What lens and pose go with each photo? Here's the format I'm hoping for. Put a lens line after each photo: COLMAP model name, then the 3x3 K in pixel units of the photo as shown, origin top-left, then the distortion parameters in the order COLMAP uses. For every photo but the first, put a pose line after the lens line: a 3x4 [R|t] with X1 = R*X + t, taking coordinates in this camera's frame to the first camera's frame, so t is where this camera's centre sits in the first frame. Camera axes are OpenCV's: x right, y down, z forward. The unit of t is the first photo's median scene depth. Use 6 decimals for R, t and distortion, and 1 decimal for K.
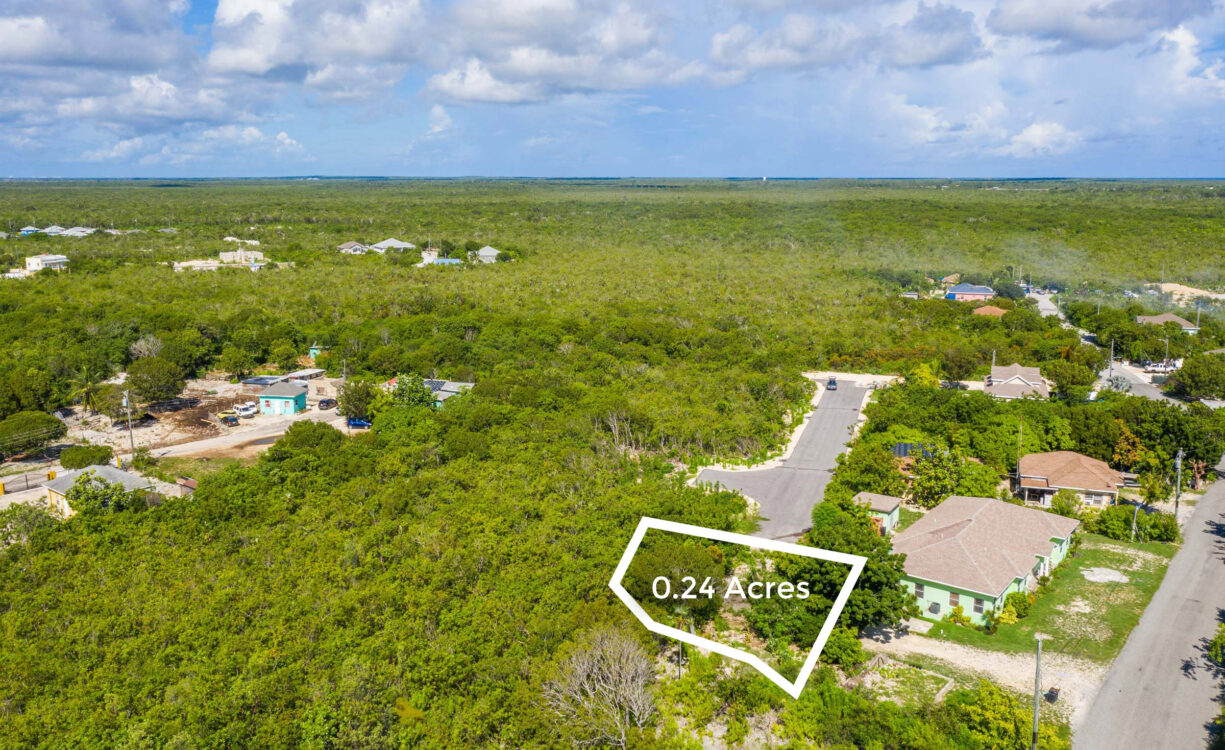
lens RADIAL K [[994.3, 0, 611.0], [0, 994.3, 373.0], [0, 0, 1]] dist [-0.005654, -0.003092]
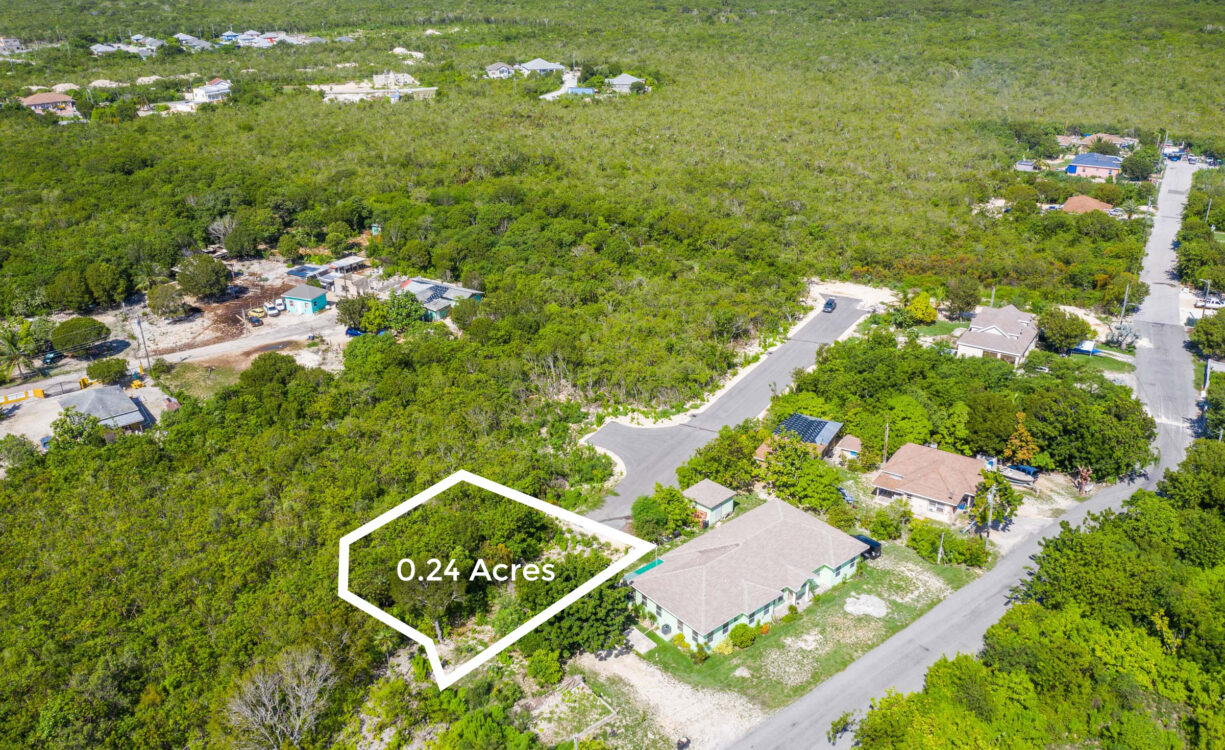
lens RADIAL K [[994.3, 0, 614.8], [0, 994.3, 374.6], [0, 0, 1]] dist [-0.005654, -0.003092]
pose [[0.974427, 0.082584, -0.208979, 0.260742], [-0.033687, 0.973193, 0.227511, -0.162618], [0.222166, -0.214653, 0.951087, -0.014188]]
